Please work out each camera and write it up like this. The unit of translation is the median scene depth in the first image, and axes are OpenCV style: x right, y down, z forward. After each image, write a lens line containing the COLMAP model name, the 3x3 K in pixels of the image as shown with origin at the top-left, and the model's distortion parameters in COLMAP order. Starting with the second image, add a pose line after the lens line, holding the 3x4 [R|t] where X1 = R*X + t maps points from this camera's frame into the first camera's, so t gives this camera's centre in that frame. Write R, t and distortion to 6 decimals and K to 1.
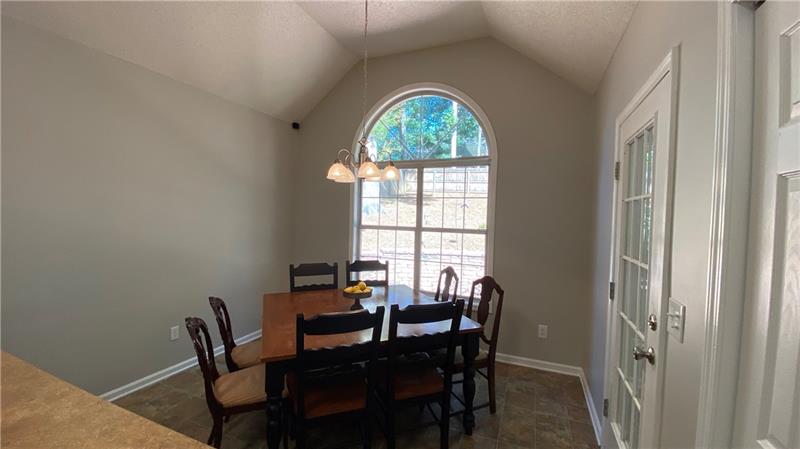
lens RADIAL K [[321.2, 0, 400.0], [0, 321.2, 224.5], [0, 0, 1]] dist [0.021334, -0.021287]
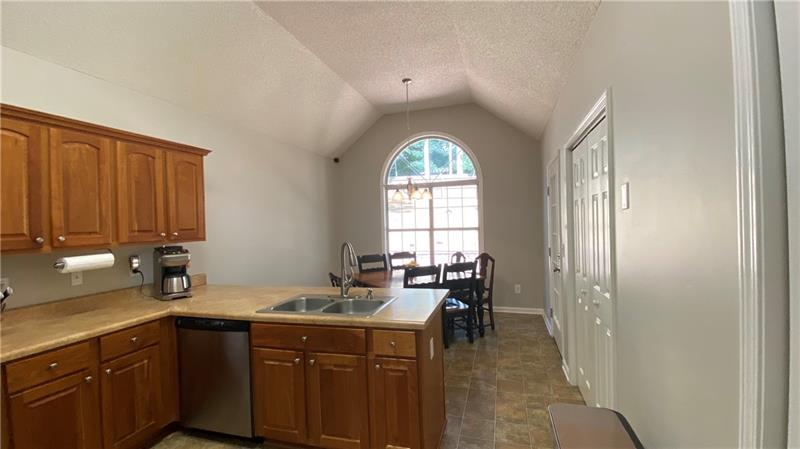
lens RADIAL K [[342.3, 0, 400.0], [0, 342.3, 224.5], [0, 0, 1]] dist [0.034696, -0.027927]
pose [[0.993721, -0.052640, 0.098725, -0.281942], [0.055078, 0.998237, -0.022135, 0.021408], [-0.097386, 0.027434, 0.994869, -0.630632]]
